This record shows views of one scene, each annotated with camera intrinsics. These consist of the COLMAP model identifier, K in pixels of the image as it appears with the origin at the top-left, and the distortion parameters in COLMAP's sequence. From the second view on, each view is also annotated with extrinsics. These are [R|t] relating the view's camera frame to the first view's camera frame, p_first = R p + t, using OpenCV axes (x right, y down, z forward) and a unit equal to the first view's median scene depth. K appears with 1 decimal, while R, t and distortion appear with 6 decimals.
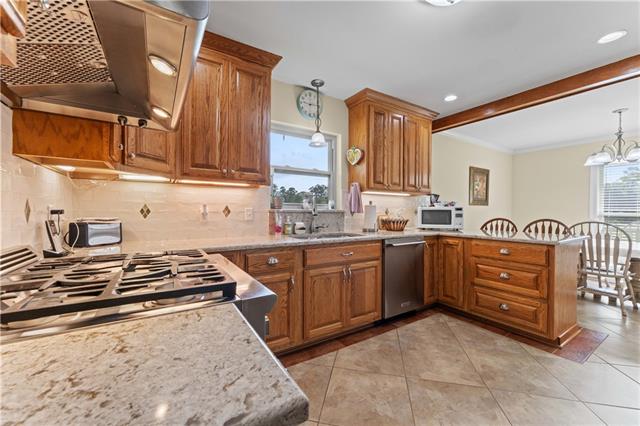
lens RADIAL K [[258.6, 0, 319.4], [0, 258.6, 213.2], [0, 0, 1]] dist [0.000647, -0.000035]
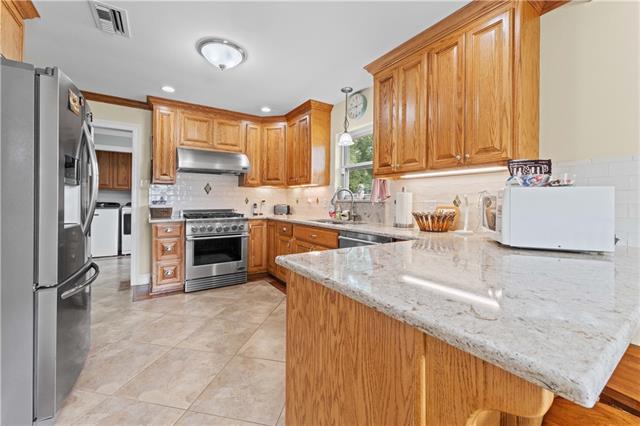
lens RADIAL K [[258.6, 0, 308.4], [0, 258.6, 199.1], [0, 0, 1]] dist [0.000647, -0.000035]
pose [[-0.008908, -0.010567, -0.999904, 1.137523], [-0.010215, 0.999893, -0.010476, -0.001967], [0.999908, 0.010121, -0.009015, 0.844131]]
